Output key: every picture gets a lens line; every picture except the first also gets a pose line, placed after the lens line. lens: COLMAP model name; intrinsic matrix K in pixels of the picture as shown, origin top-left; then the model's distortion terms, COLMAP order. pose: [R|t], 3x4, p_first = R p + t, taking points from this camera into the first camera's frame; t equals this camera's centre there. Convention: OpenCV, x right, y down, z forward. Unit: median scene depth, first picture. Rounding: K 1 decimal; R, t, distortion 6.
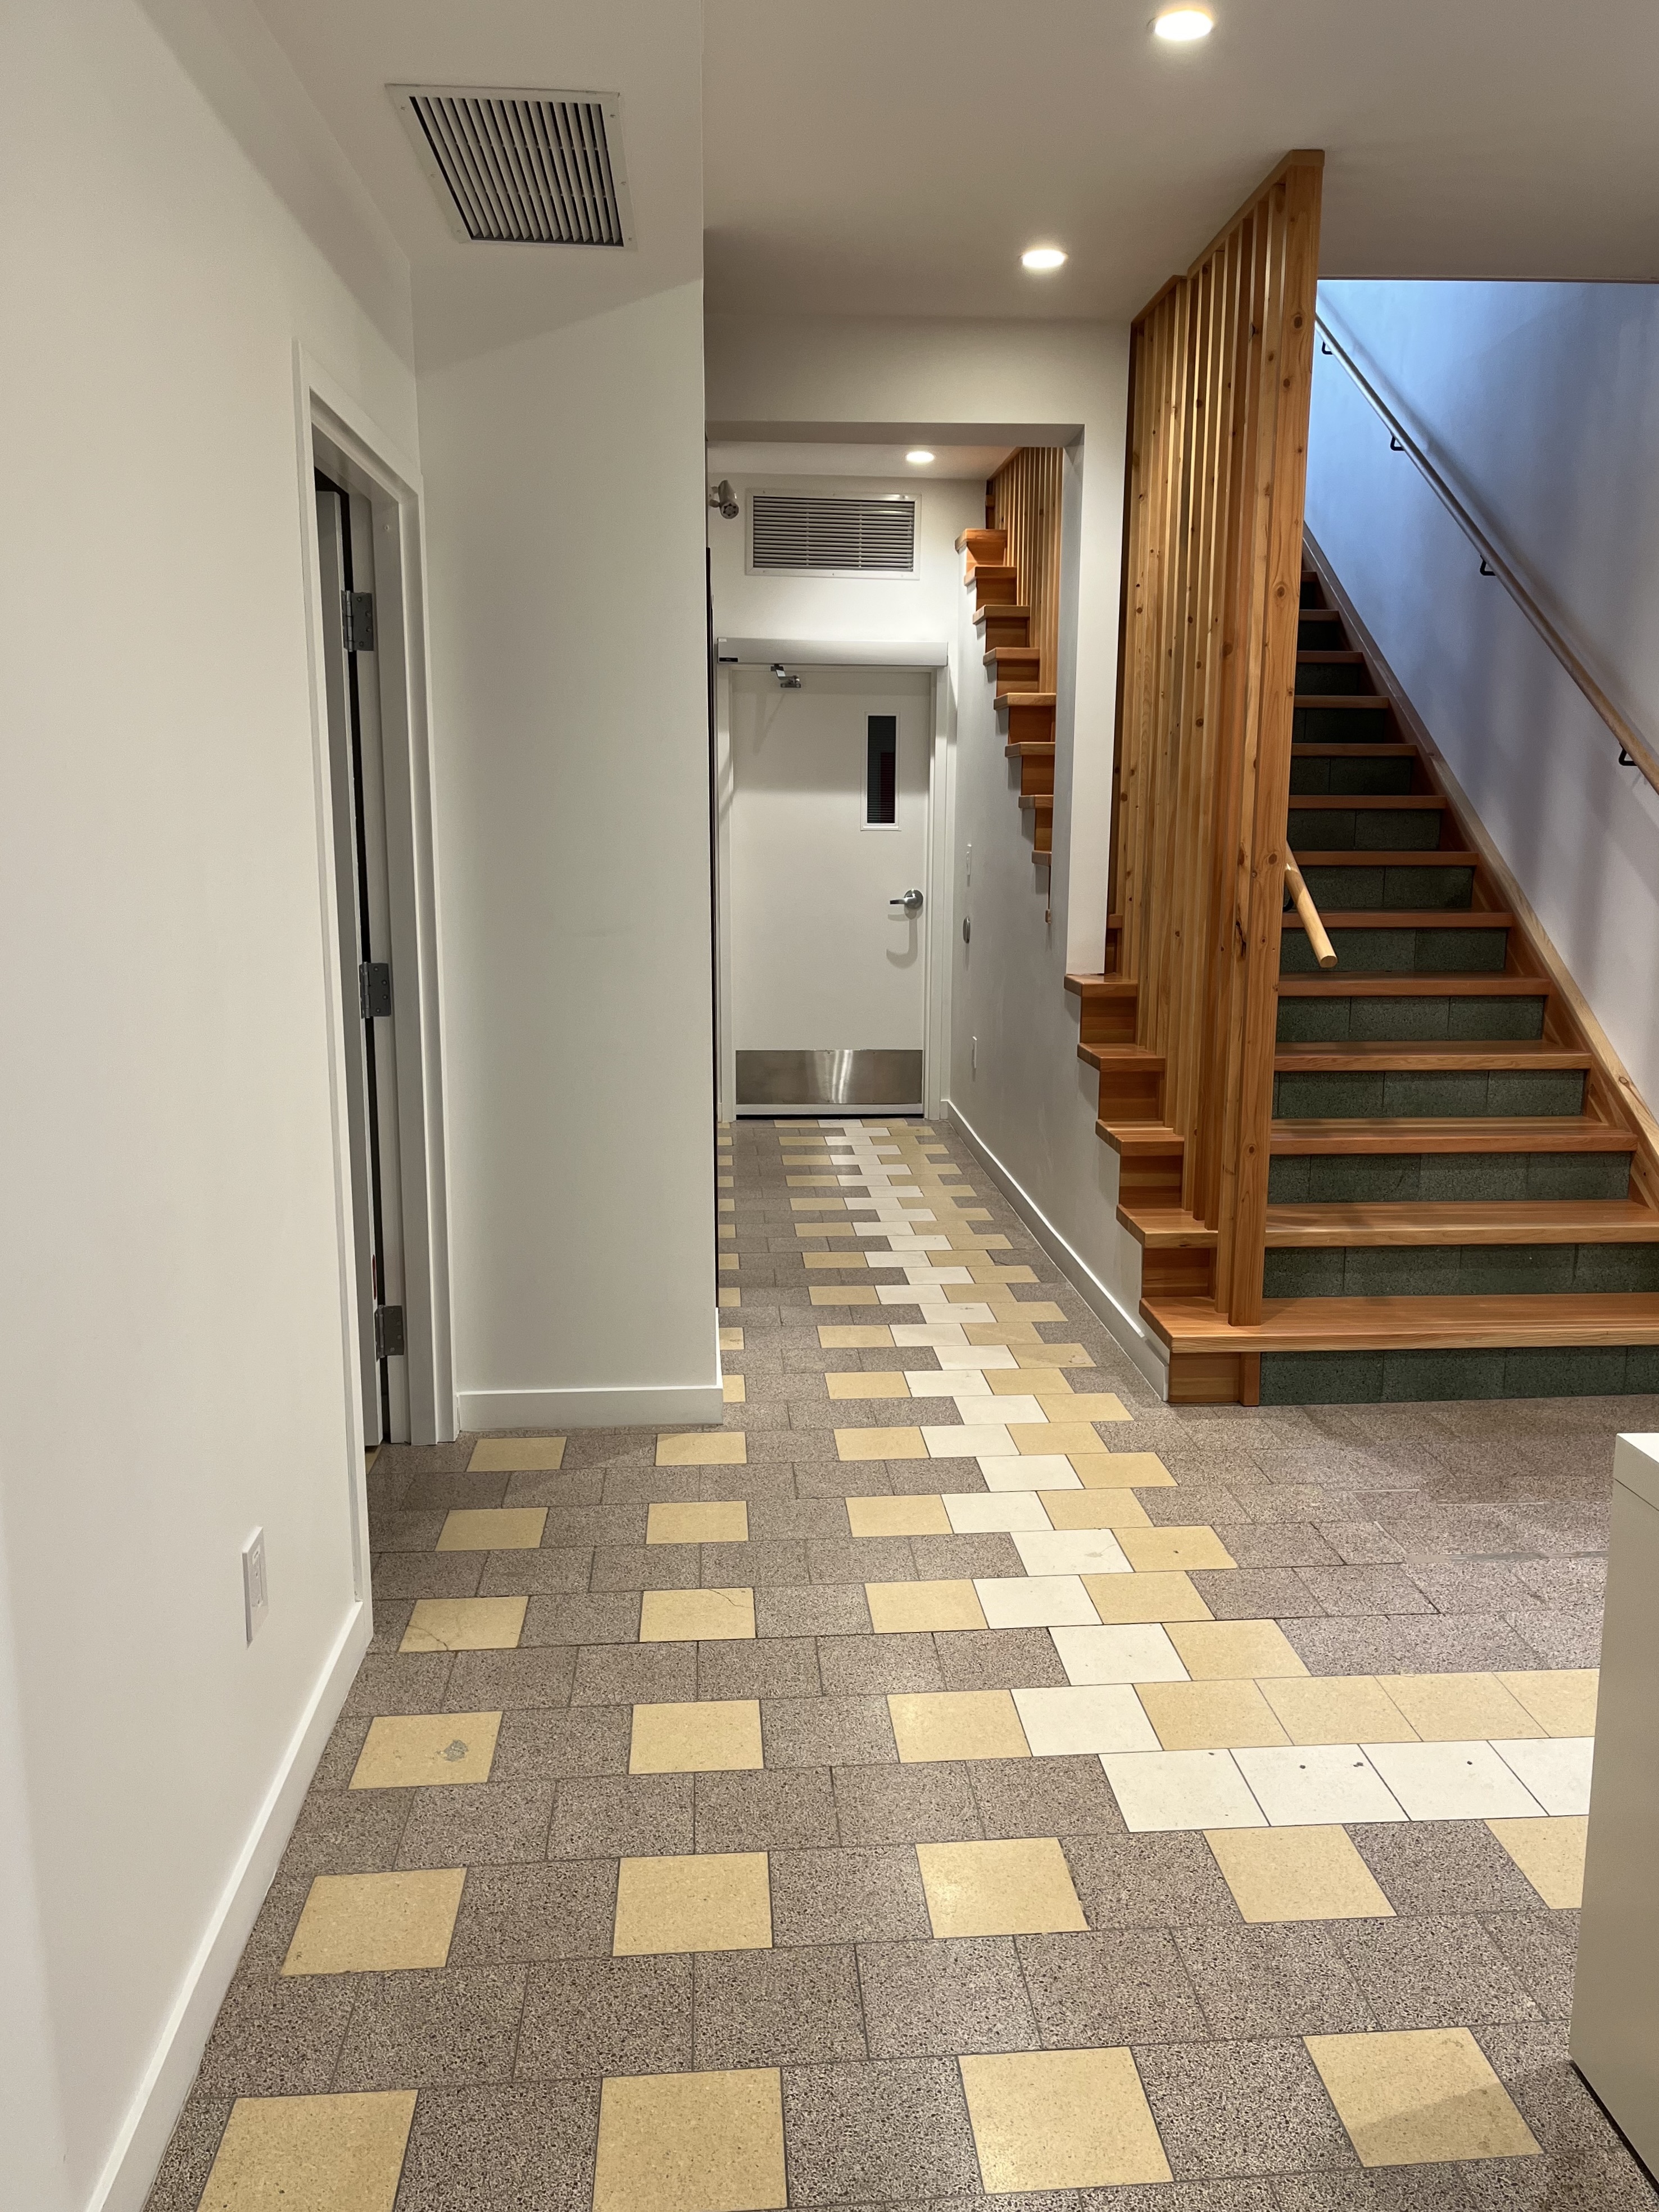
lens RADIAL K [[1679.0, 0, 838.5], [0, 1679.0, 1109.1], [0, 0, 1]] dist [0.053534, -0.053710]
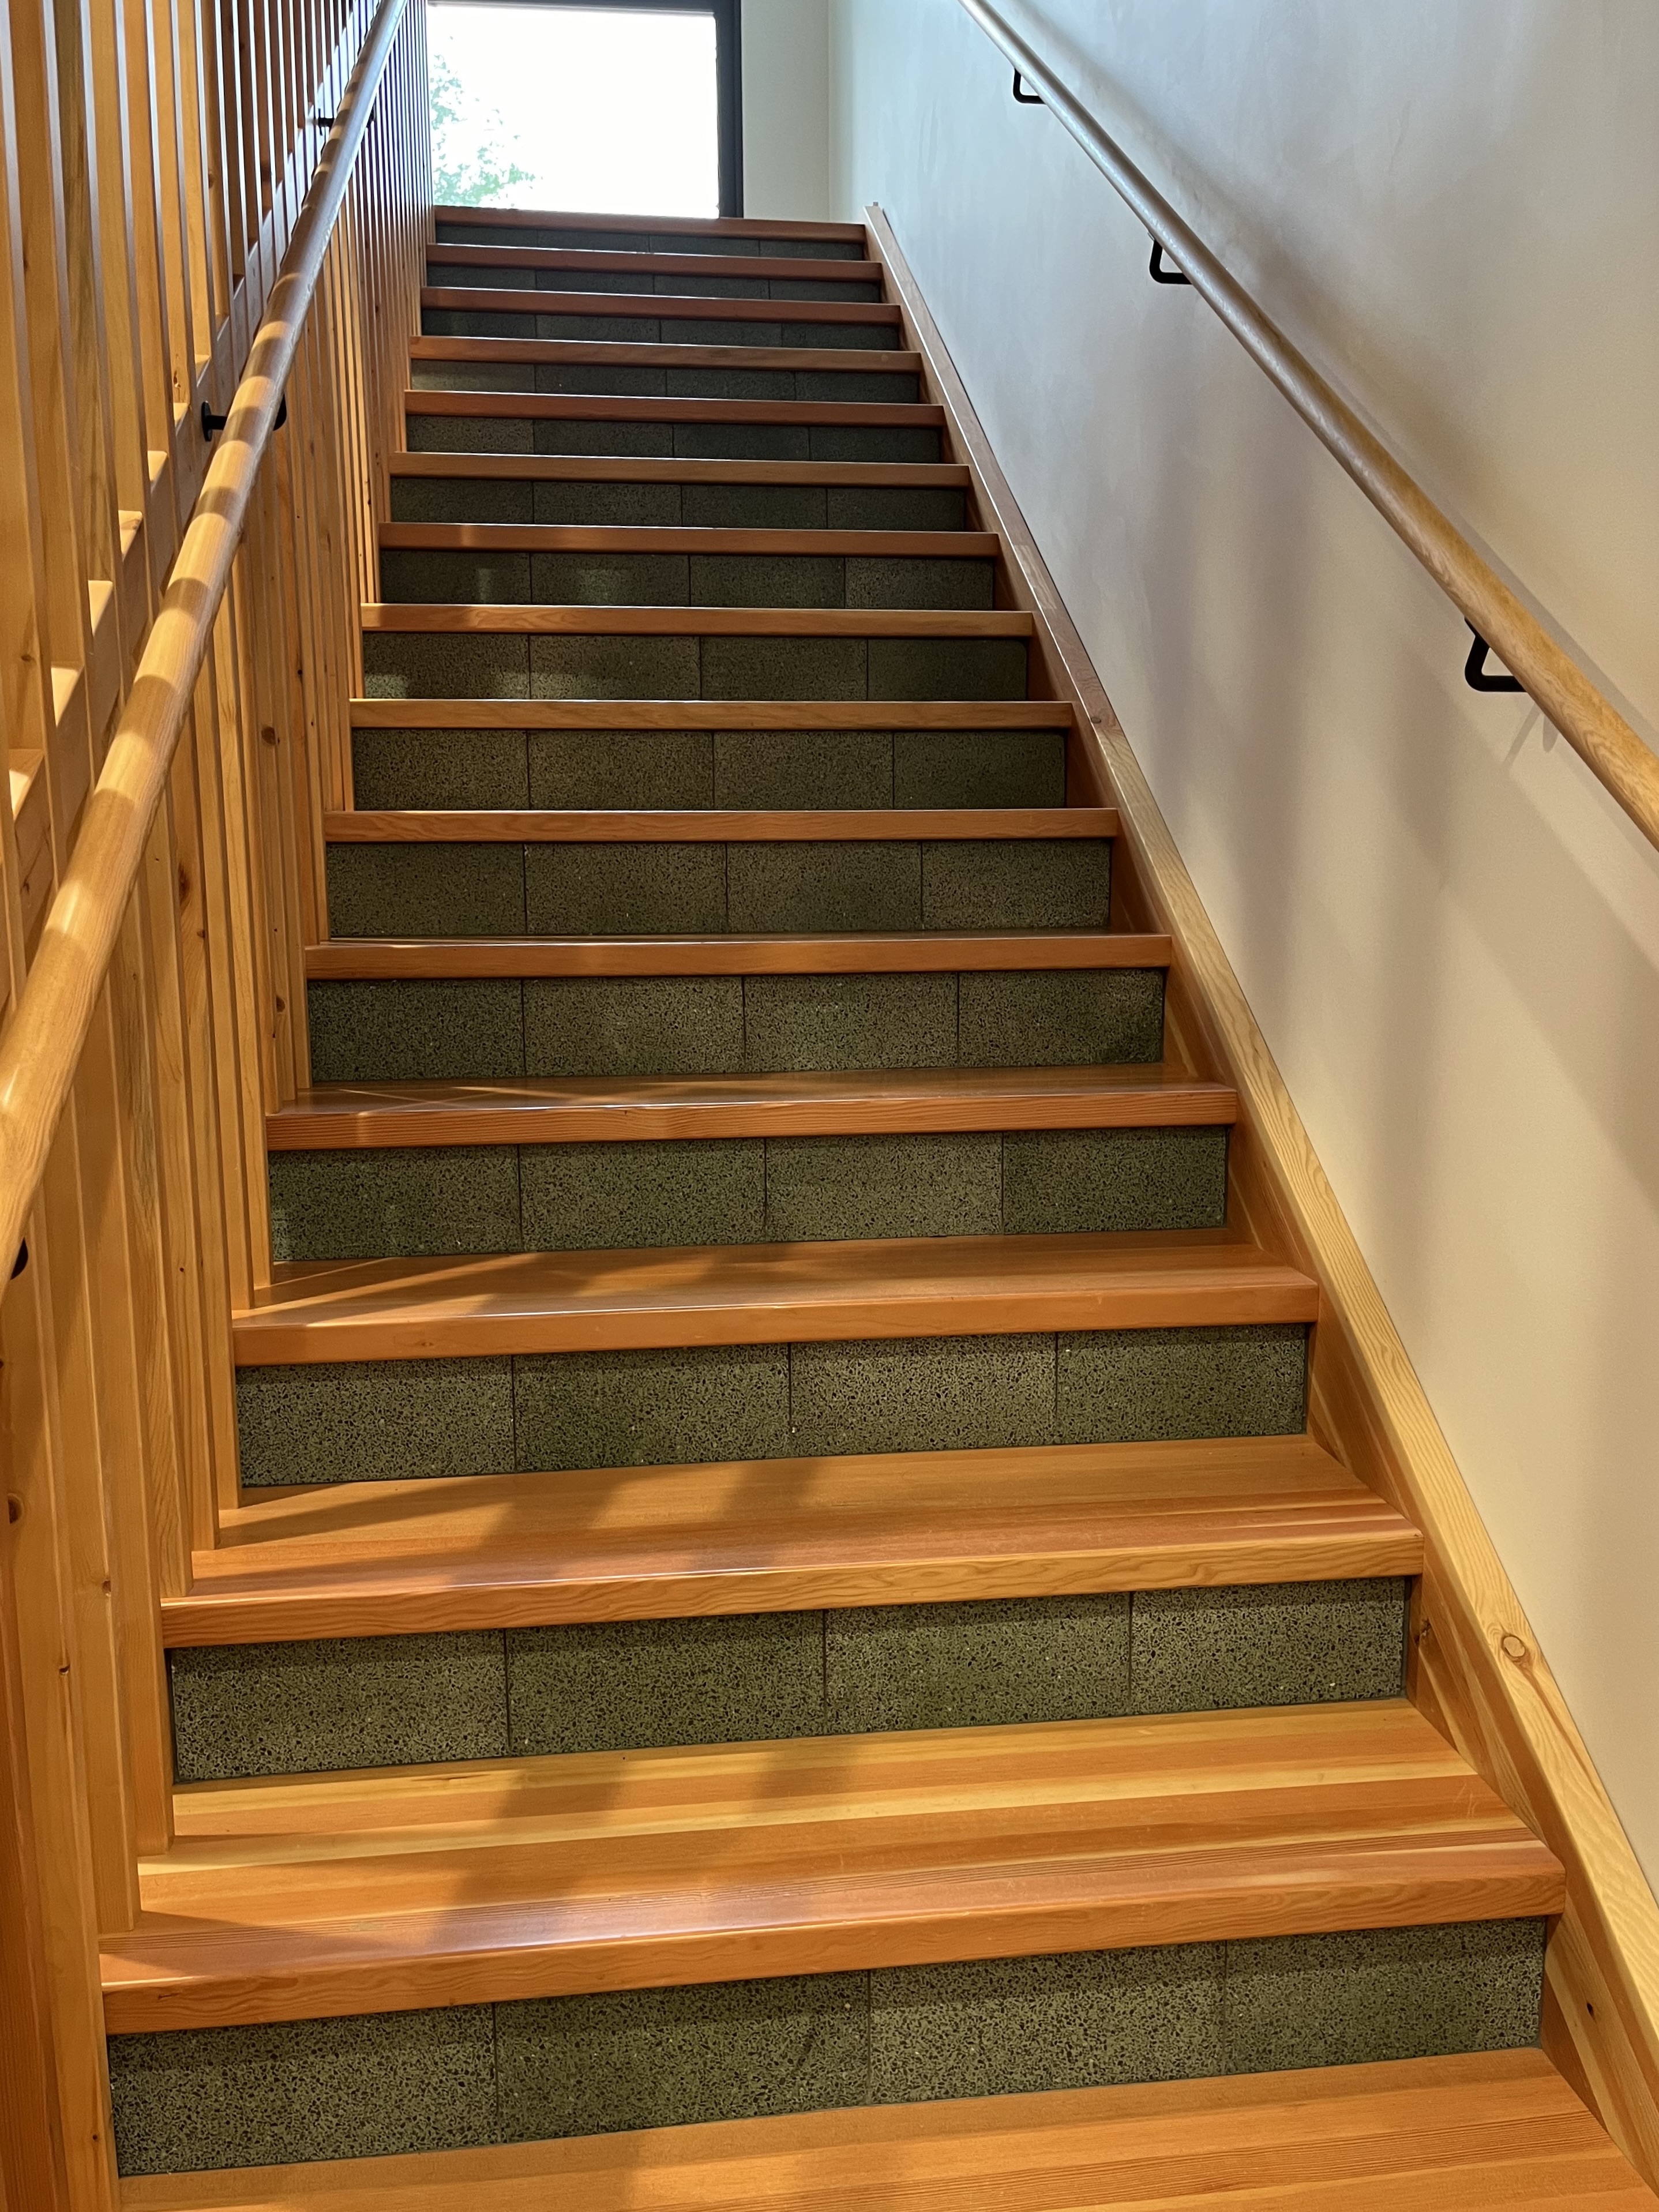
lens RADIAL K [[1679.1, 0, 823.9], [0, 1679.1, 1103.2], [0, 0, 1]] dist [0.053534, -0.053710]
pose [[0.999242, -0.014878, 0.035965, 0.297453], [0.015837, 0.999523, -0.026506, -0.108379], [-0.035554, 0.027055, 0.999001, 0.627007]]
